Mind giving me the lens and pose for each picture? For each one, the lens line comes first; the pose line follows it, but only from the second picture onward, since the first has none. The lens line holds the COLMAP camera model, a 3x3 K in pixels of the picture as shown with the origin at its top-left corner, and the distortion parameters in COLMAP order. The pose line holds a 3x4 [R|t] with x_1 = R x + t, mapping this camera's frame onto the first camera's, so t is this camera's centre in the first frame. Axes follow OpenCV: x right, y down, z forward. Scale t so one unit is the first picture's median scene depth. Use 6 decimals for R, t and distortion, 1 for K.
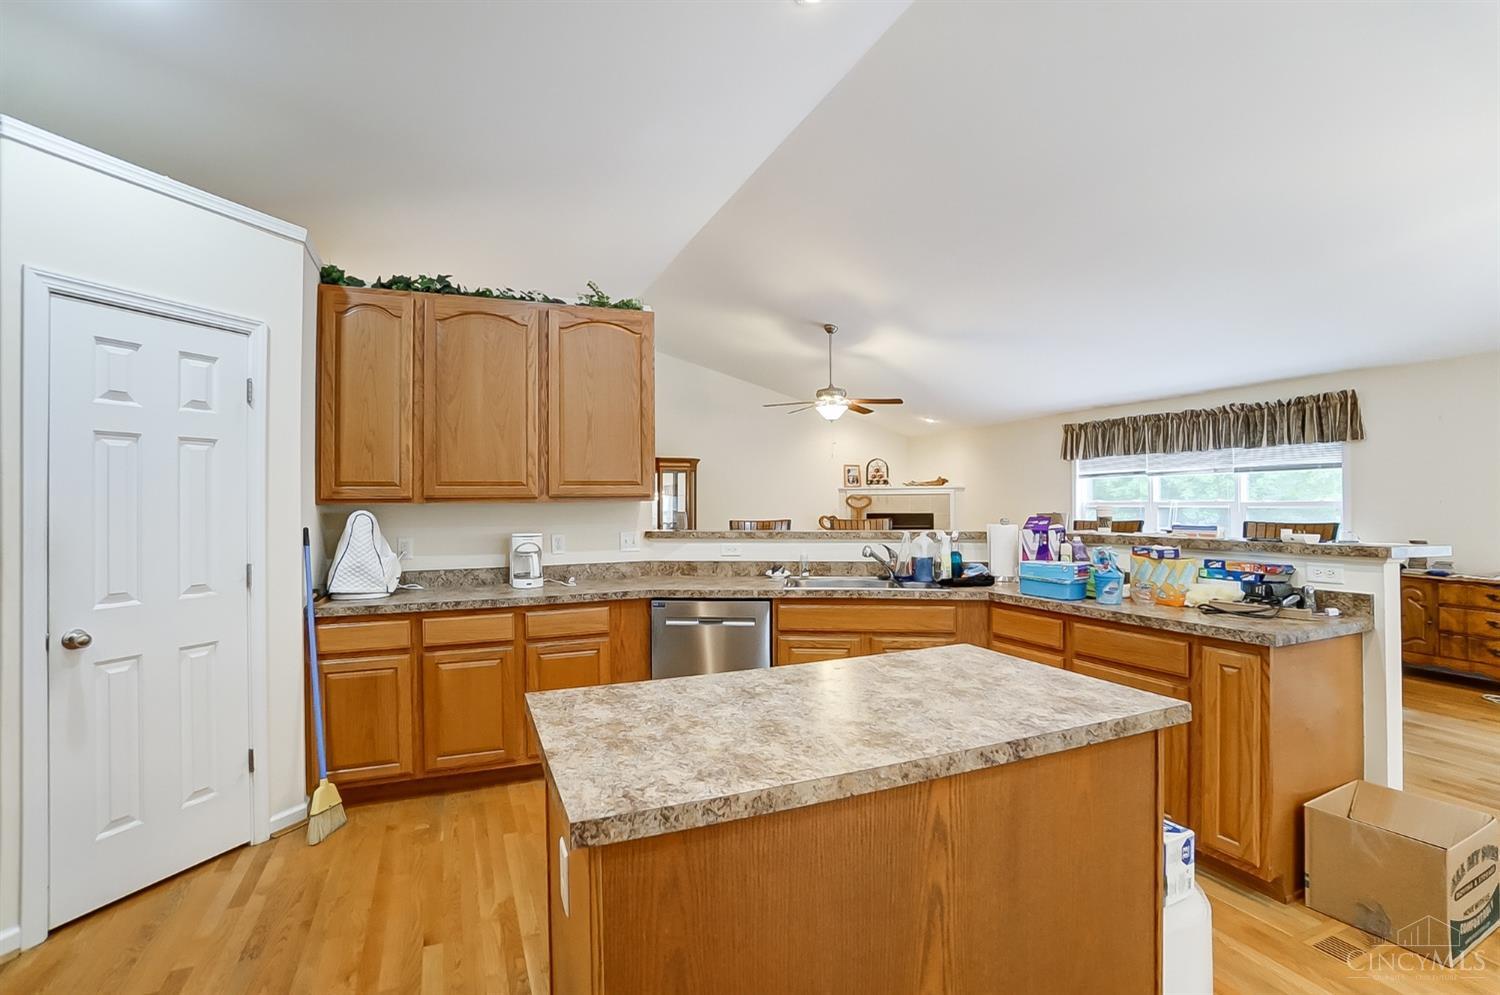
lens RADIAL K [[678.2, 0, 725.6], [0, 678.2, 494.4], [0, 0, 1]] dist [-0.065187, 0.025160]
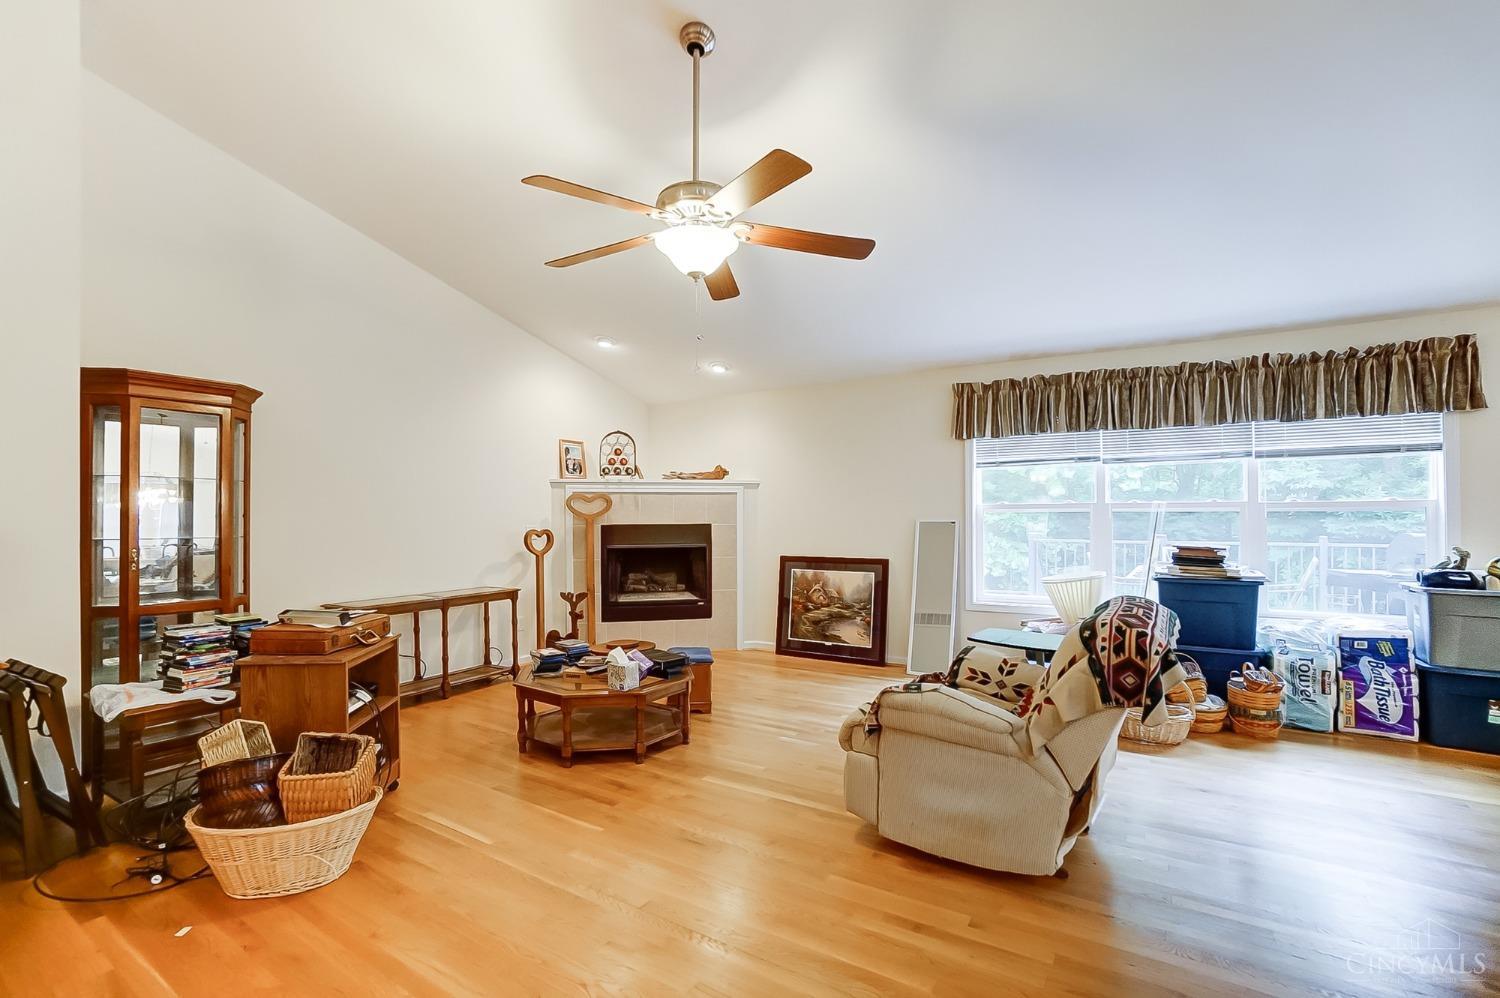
lens RADIAL K [[678.2, 0, 727.8], [0, 678.2, 514.7], [0, 0, 1]] dist [-0.064426, 0.038336]
pose [[0.822414, 0.001615, 0.568887, -0.039902], [-0.007938, 0.999931, 0.008638, 0.017615], [-0.568834, -0.011620, 0.822370, 0.608227]]
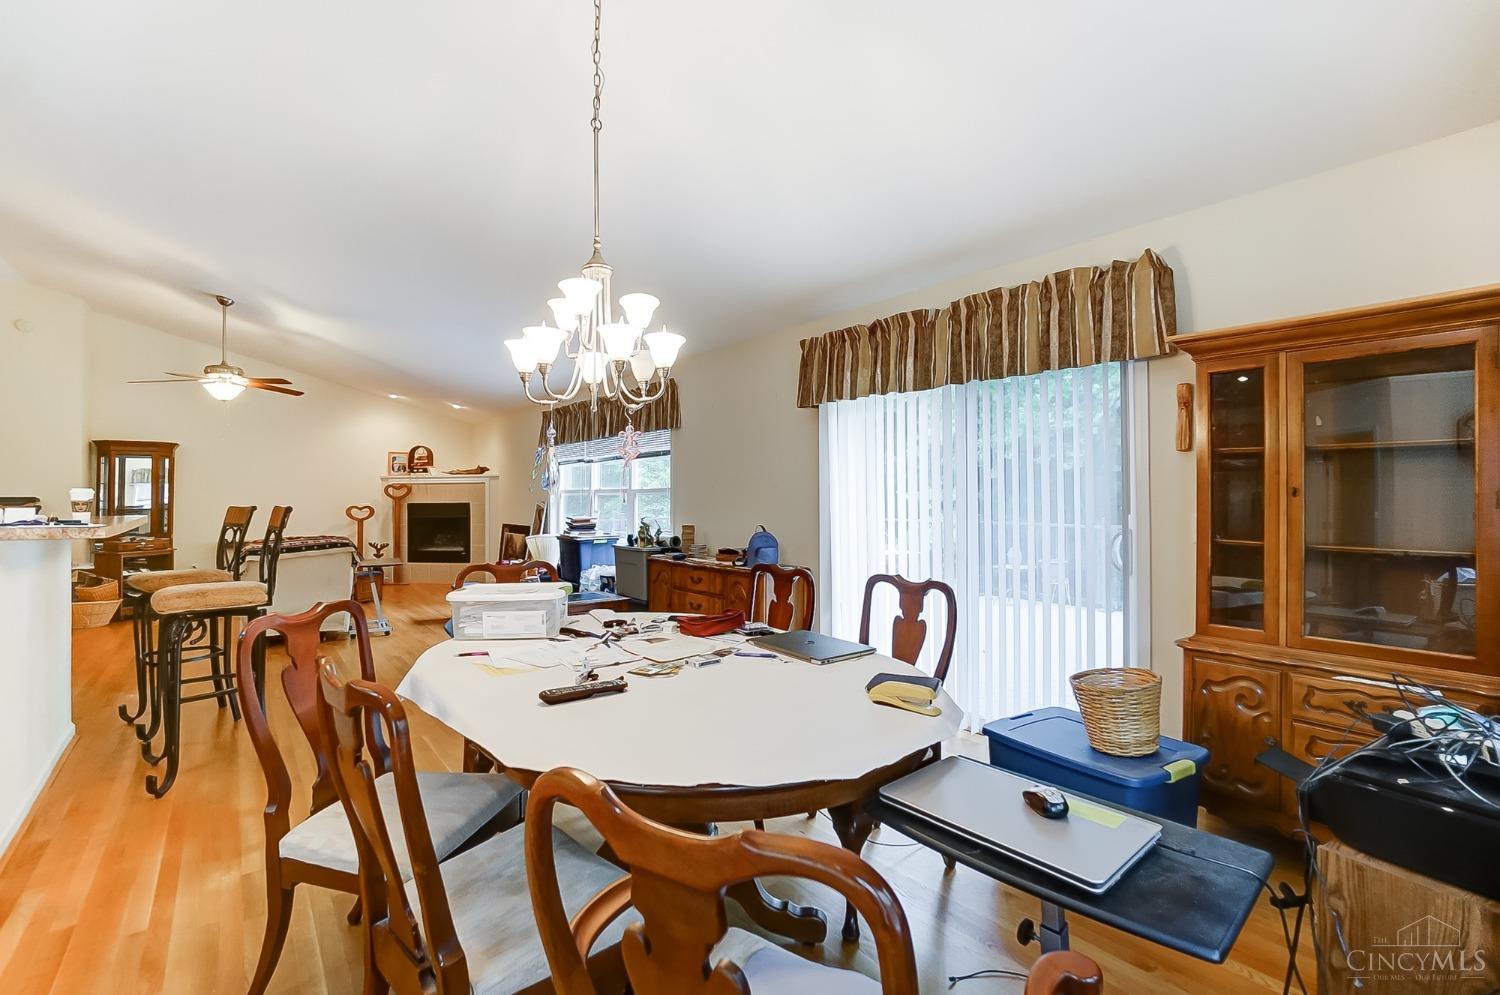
lens RADIAL K [[678.2, 0, 725.6], [0, 678.2, 494.4], [0, 0, 1]] dist [-0.065187, 0.025160]
pose [[0.971565, 0.000512, 0.236774, 0.550105], [-0.003115, 0.999939, 0.010618, 0.005411], [-0.236754, -0.011054, 0.971507, -0.025918]]
